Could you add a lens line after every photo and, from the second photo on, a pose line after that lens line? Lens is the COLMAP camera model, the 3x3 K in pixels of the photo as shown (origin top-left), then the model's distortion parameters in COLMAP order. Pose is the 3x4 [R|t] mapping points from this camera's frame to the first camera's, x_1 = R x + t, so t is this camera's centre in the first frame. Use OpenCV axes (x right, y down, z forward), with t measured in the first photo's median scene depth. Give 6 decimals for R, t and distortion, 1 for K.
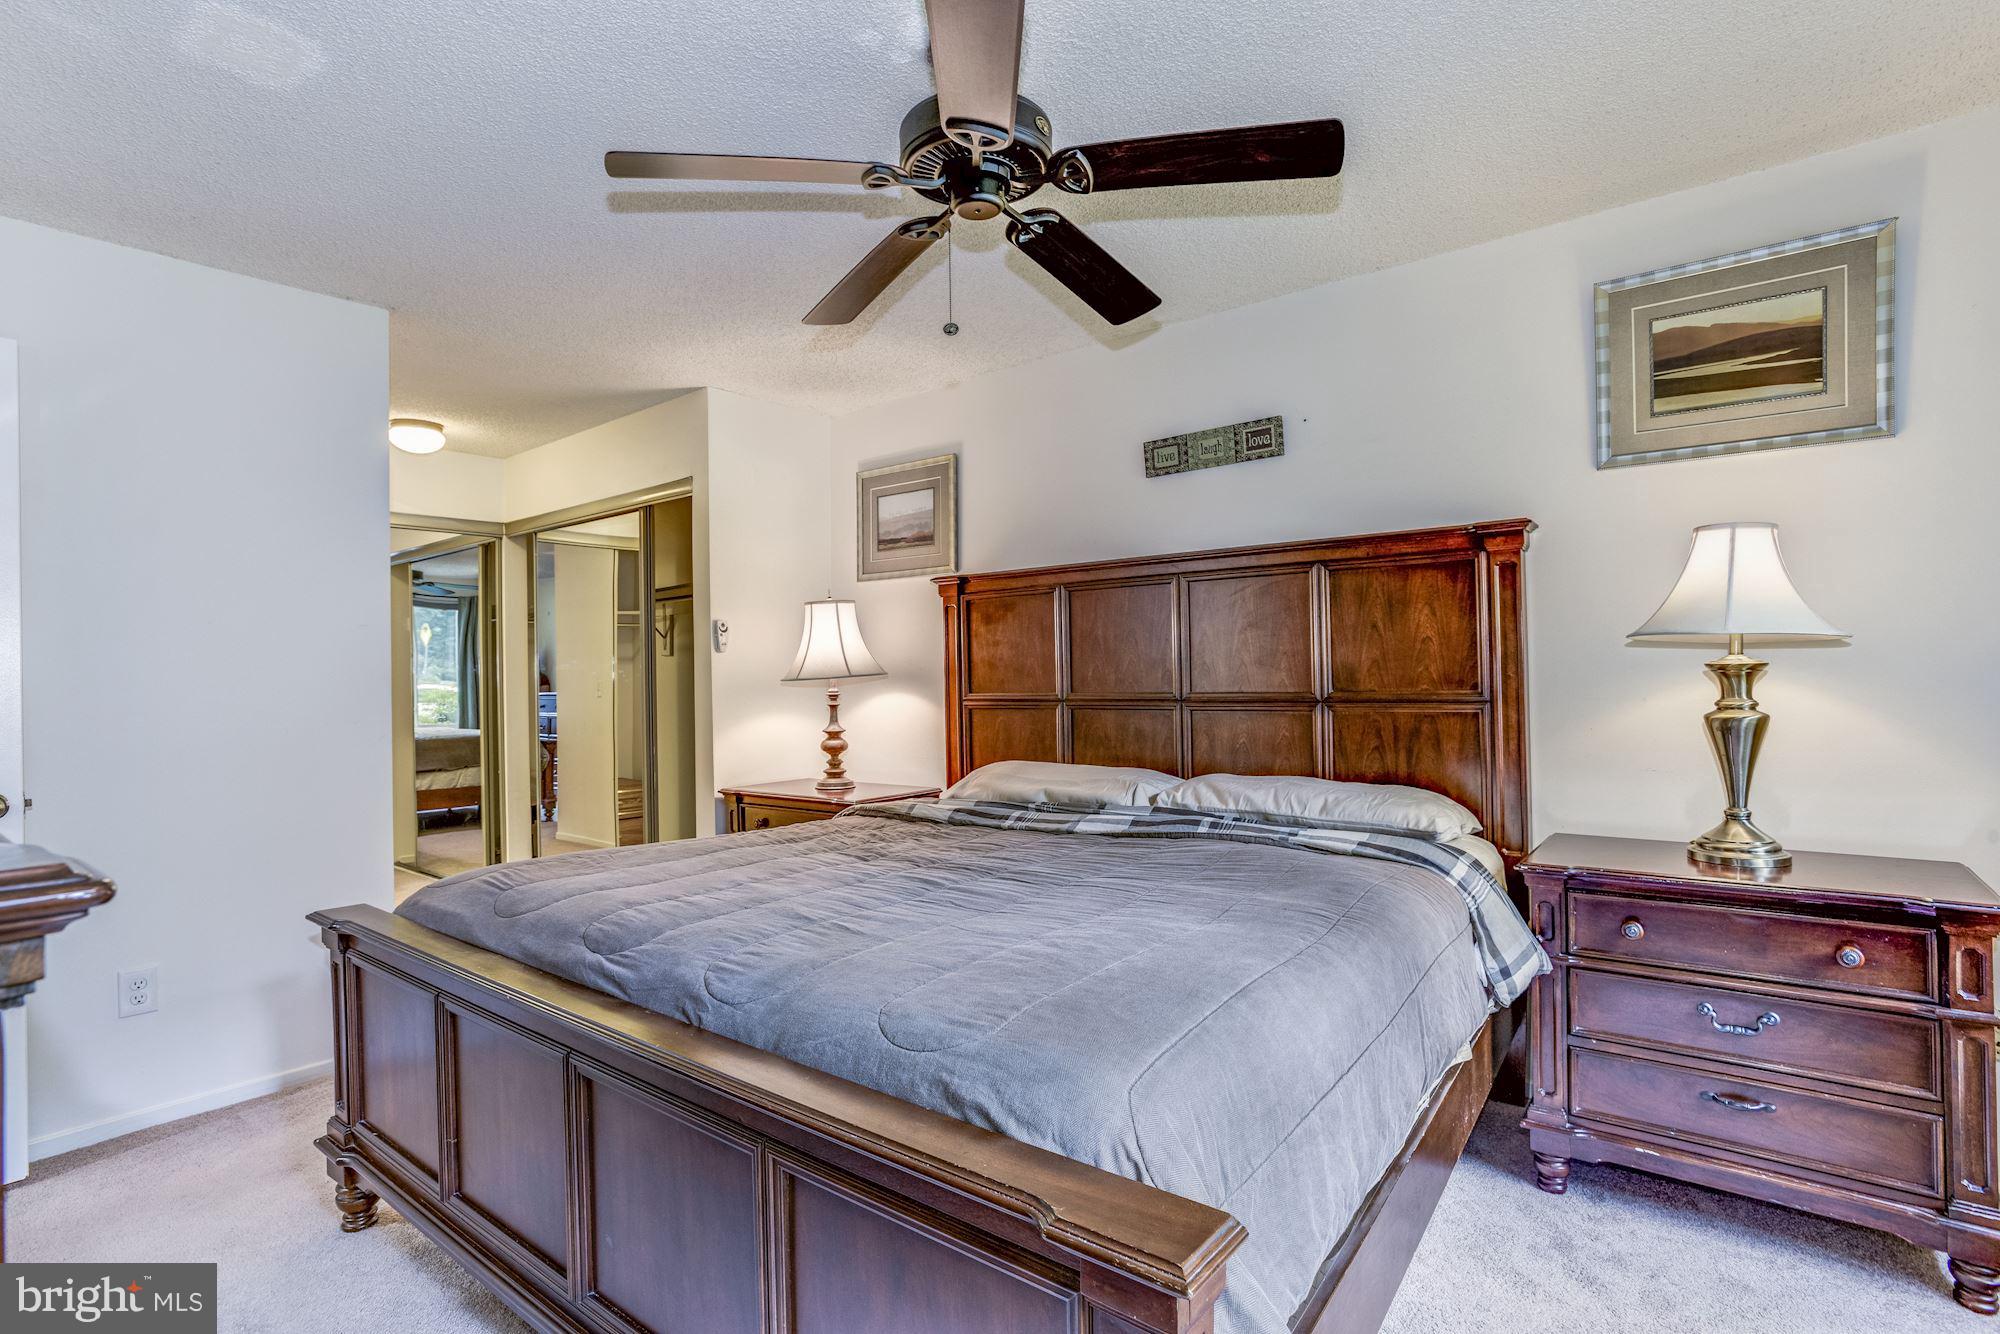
lens RADIAL K [[963.9, 0, 1009.8], [0, 963.9, 673.1], [0, 0, 1]] dist [-0.026632, 0.018397]
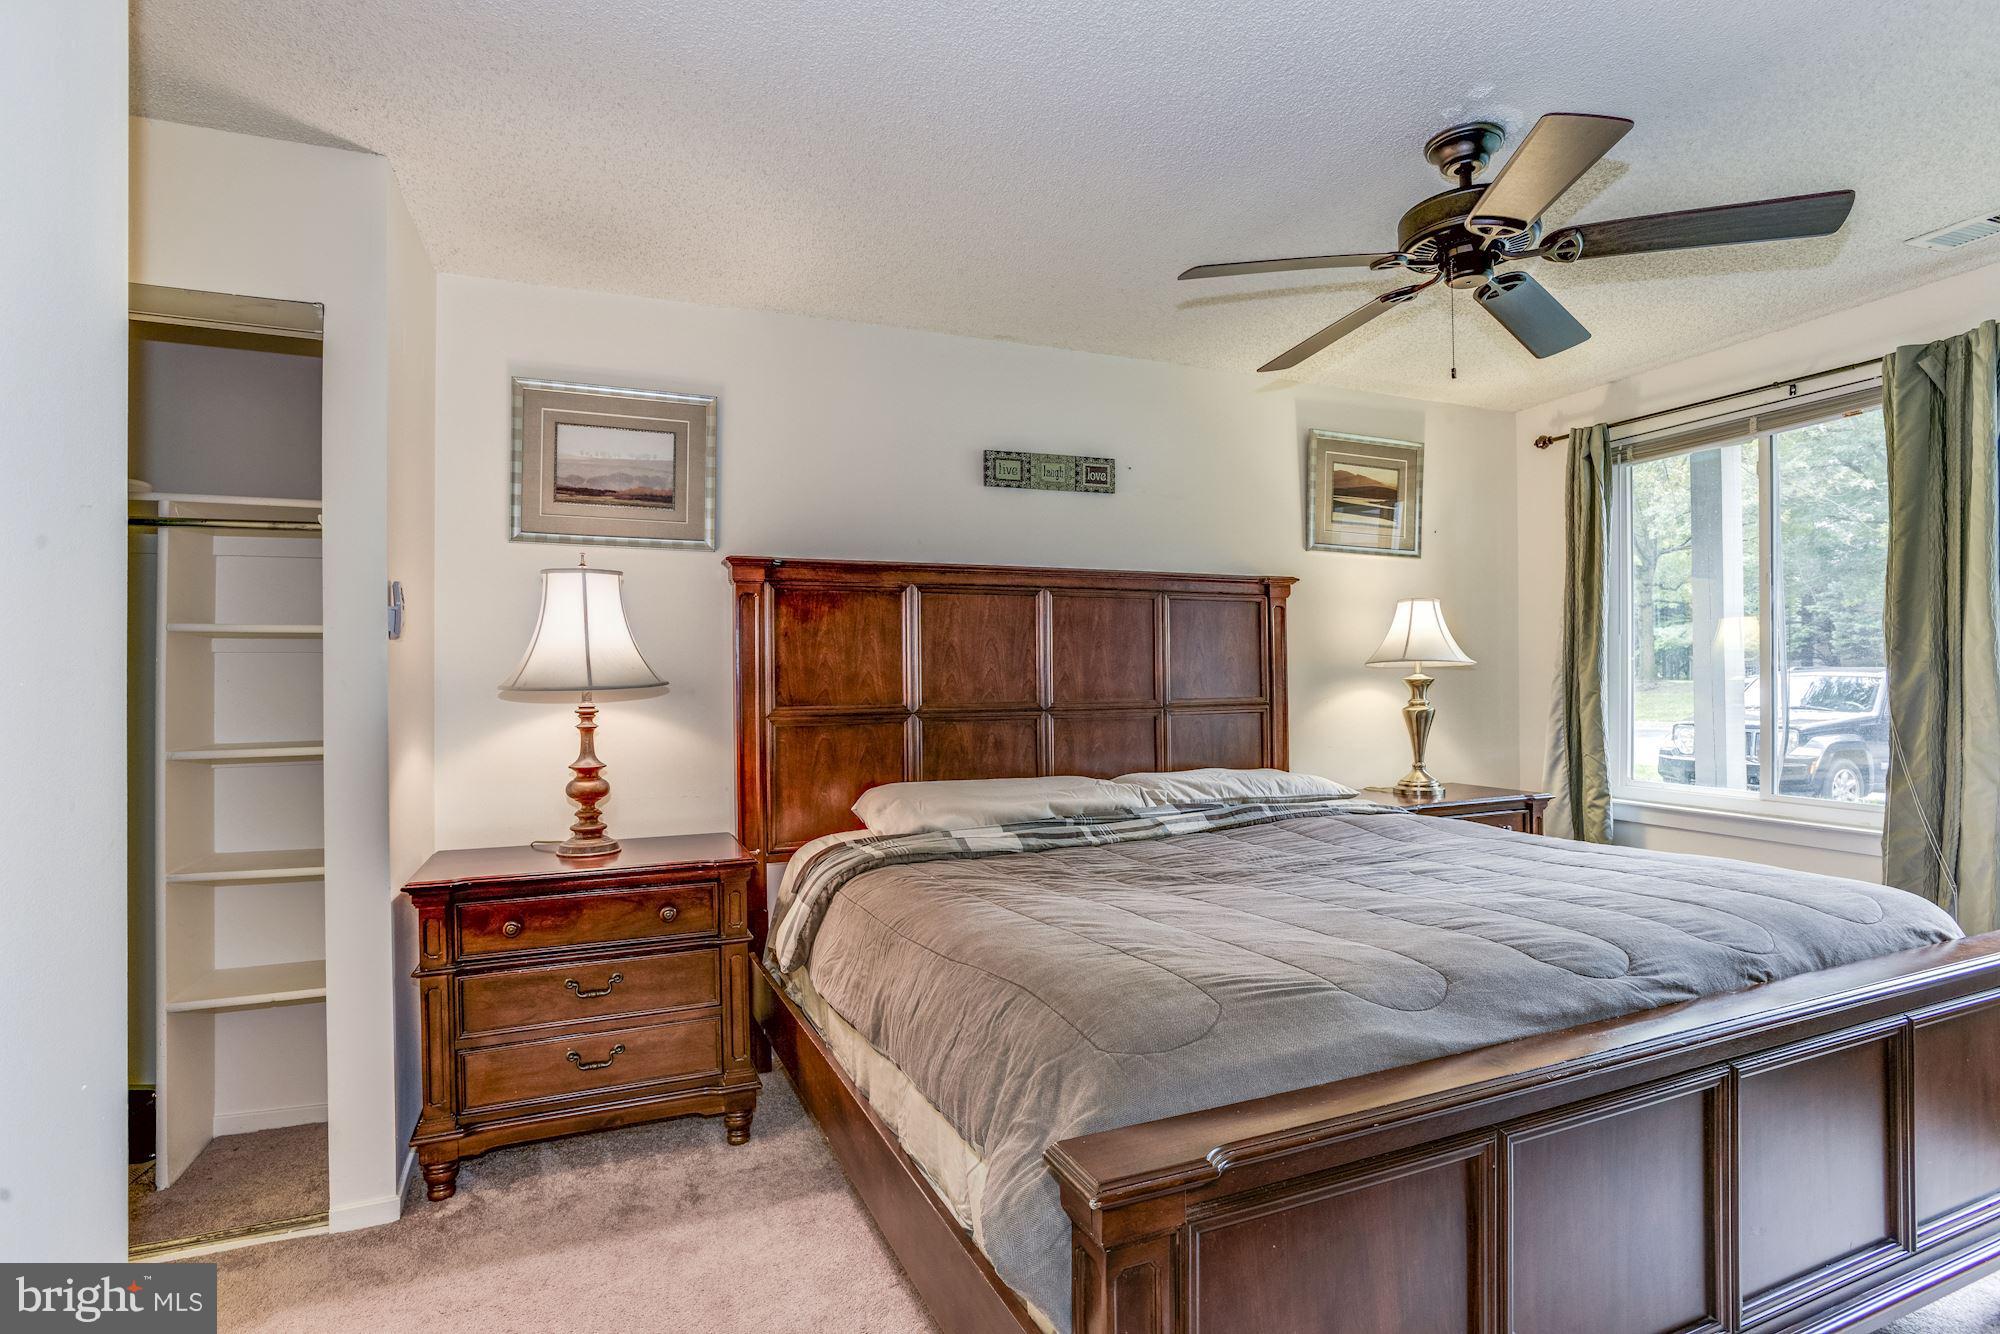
lens RADIAL K [[977.6, 0, 1004.7], [0, 977.6, 676.5], [0, 0, 1]] dist [-0.055806, 0.031262]
pose [[0.500522, 0.020083, 0.865491, -0.711206], [0.002075, 0.999700, -0.024397, 0.017030], [-0.865721, 0.014007, 0.500331, 0.486712]]
